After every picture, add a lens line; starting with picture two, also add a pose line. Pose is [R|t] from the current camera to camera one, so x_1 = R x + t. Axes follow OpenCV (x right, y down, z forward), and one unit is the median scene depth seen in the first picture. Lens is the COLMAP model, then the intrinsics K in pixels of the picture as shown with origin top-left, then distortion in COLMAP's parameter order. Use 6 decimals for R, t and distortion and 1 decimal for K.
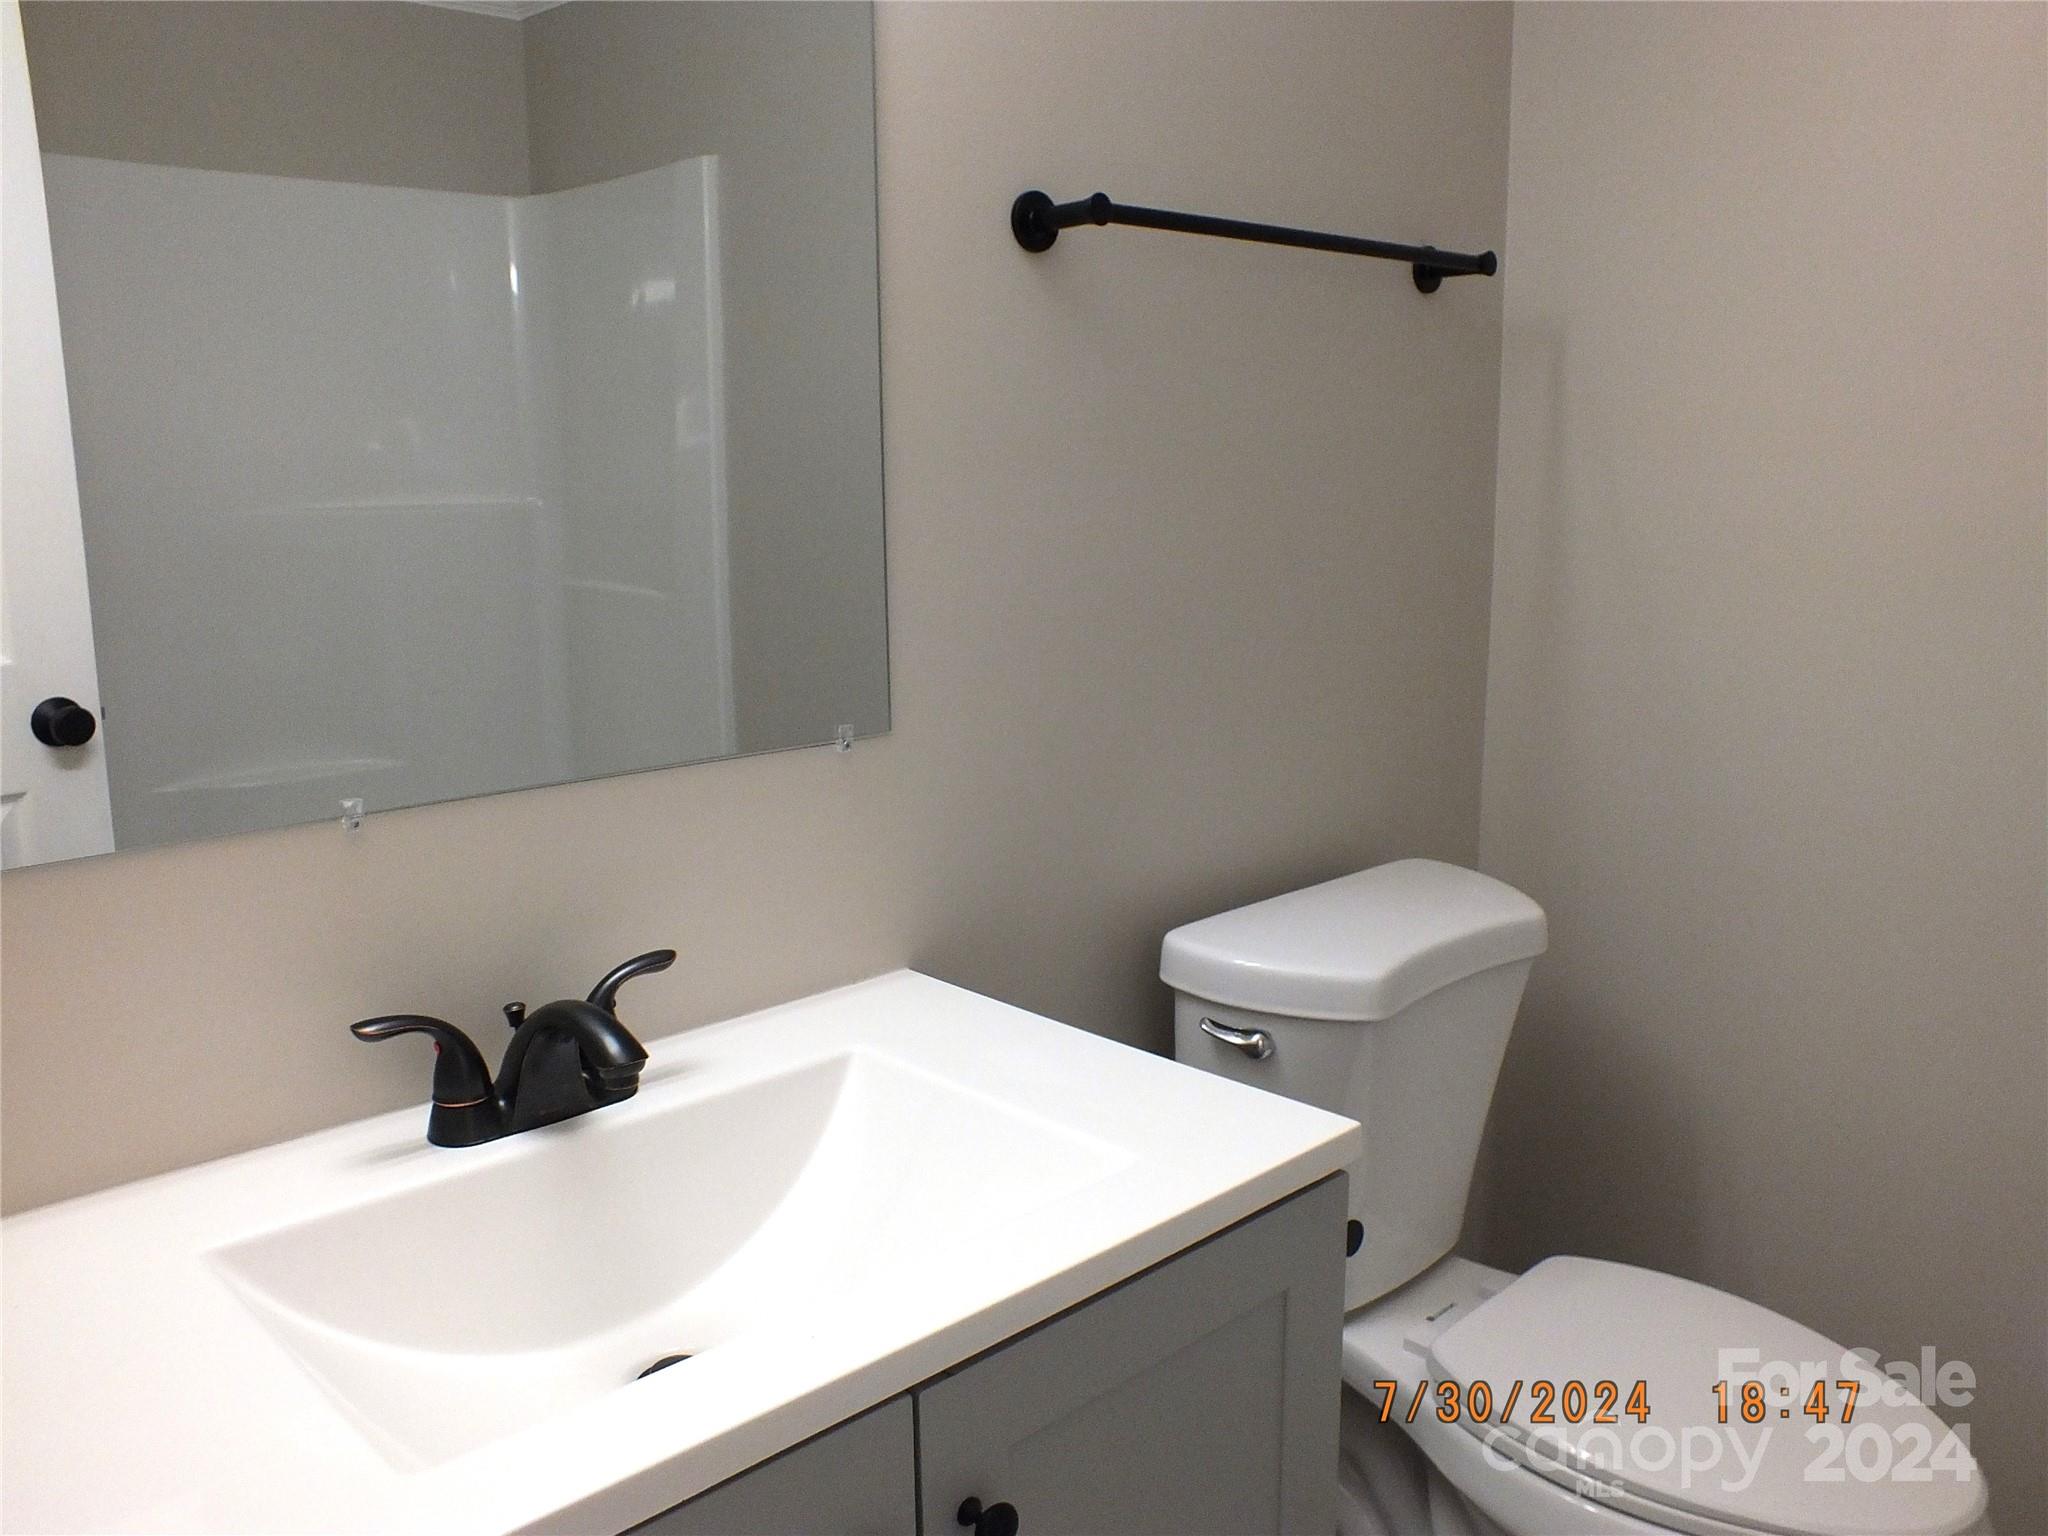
lens RADIAL K [[1662.2, 0, 1024.0], [0, 1662.2, 768.0], [0, 0, 1]] dist [-0.041153, 0.003131]
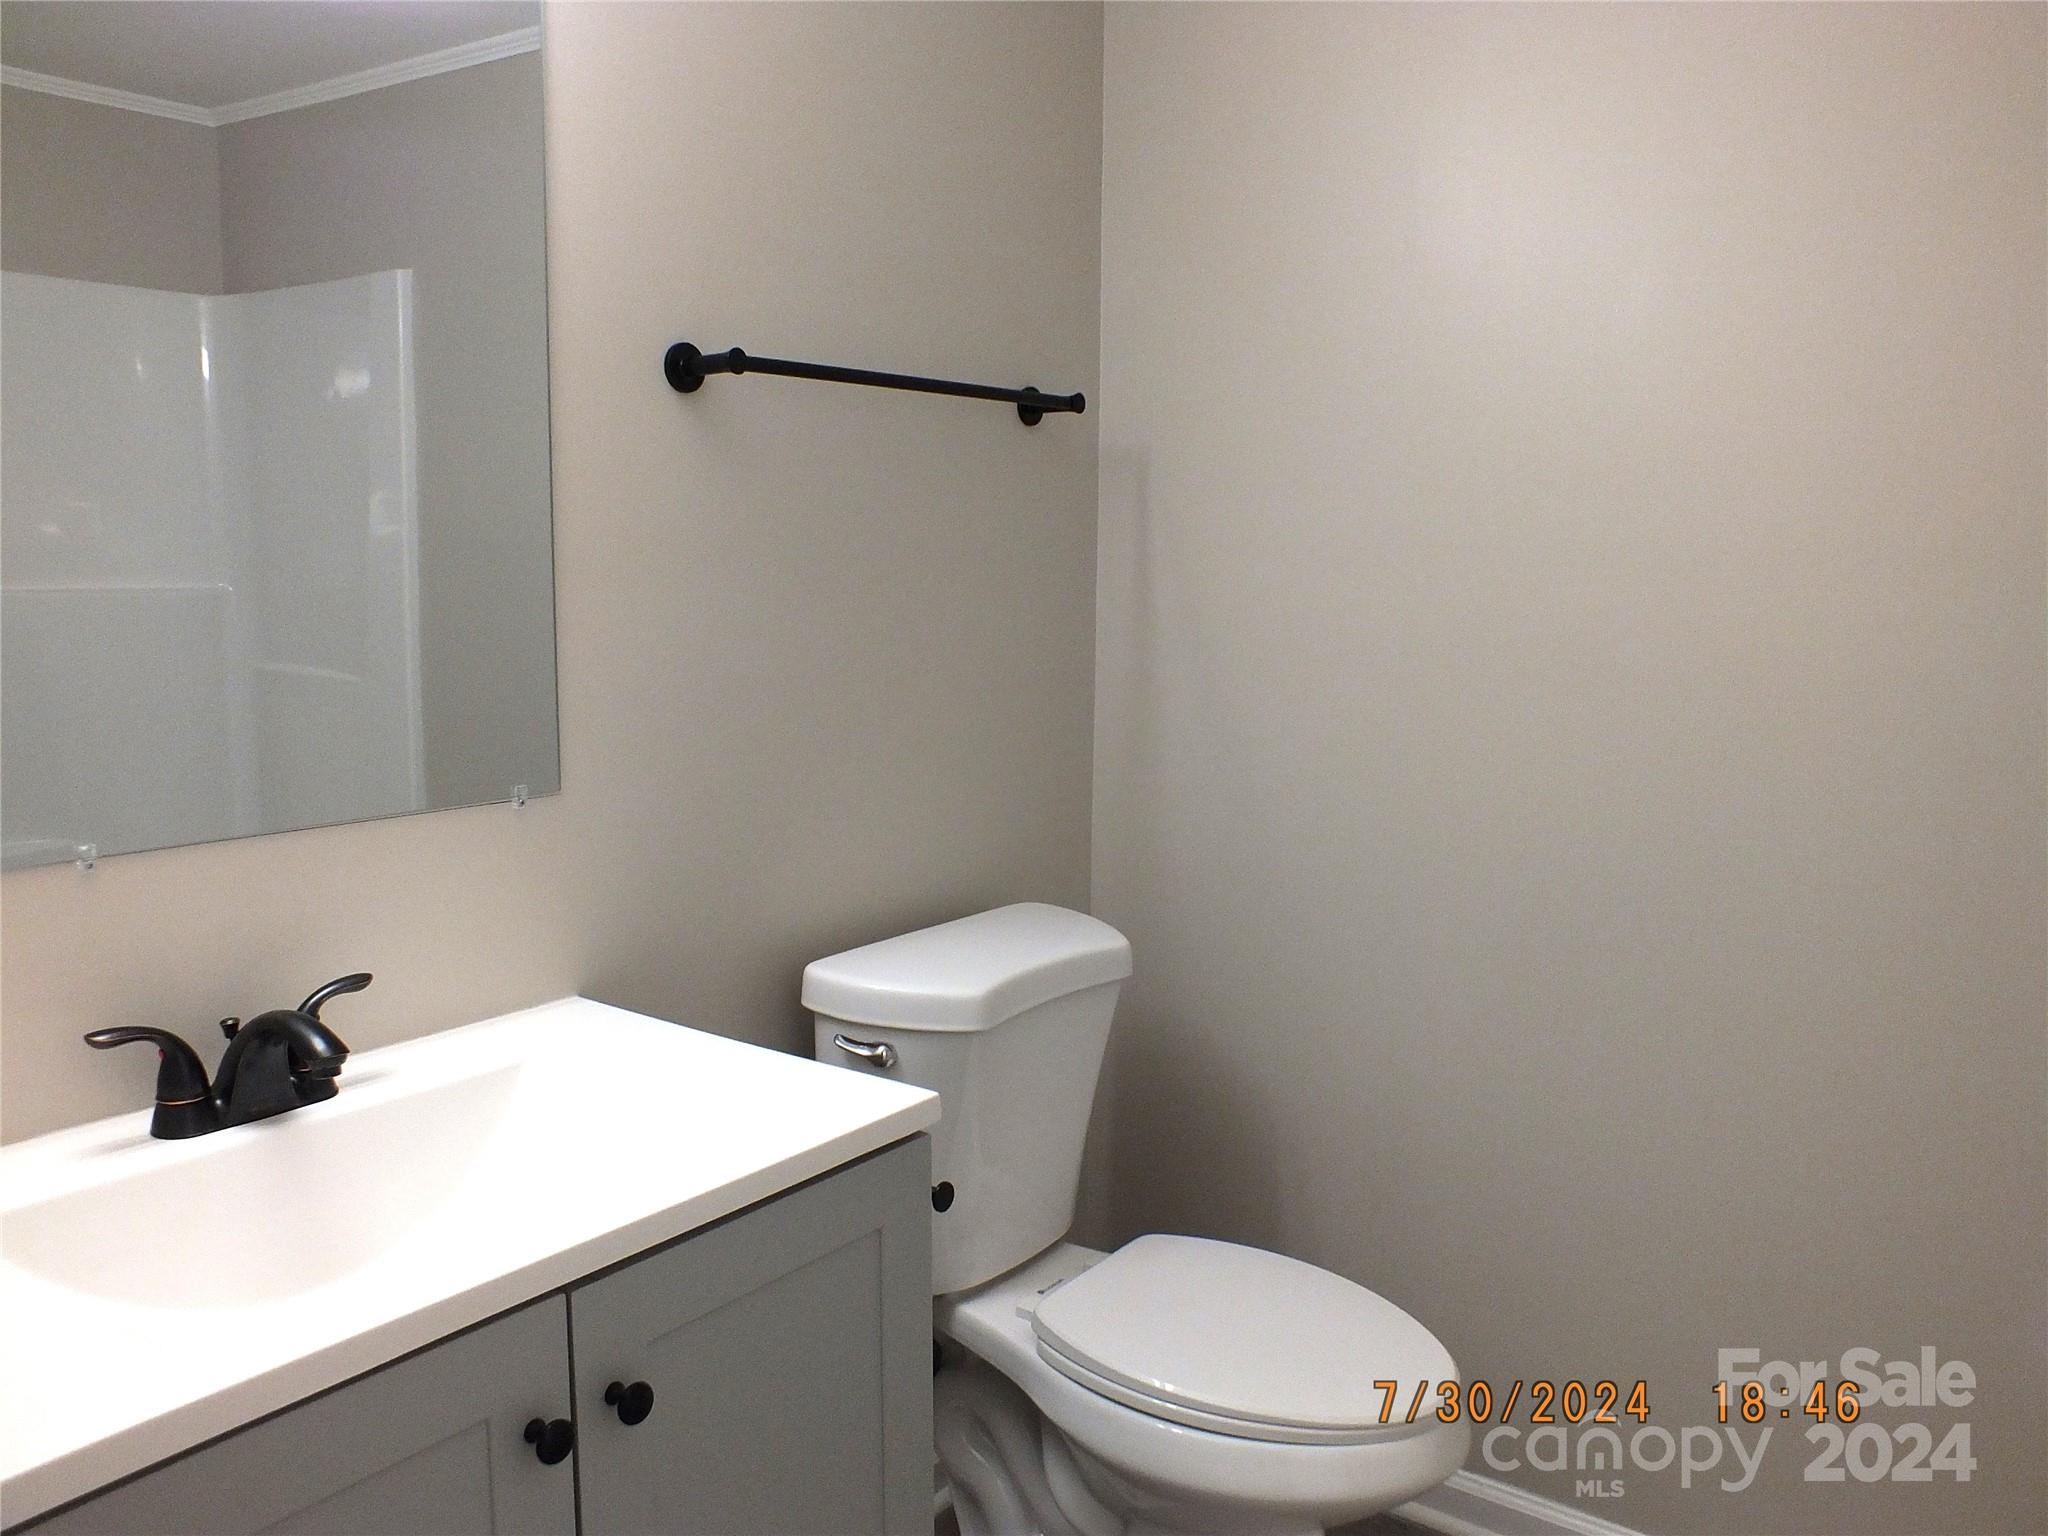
lens RADIAL K [[1685.3, 0, 1030.8], [0, 1685.3, 771.9], [0, 0, 1]] dist [-0.082929, 0.104972]
pose [[0.984922, -0.005286, 0.172916, 0.039527], [0.013946, 0.998706, -0.048907, 0.025136], [-0.172434, 0.050581, 0.983722, -0.210986]]
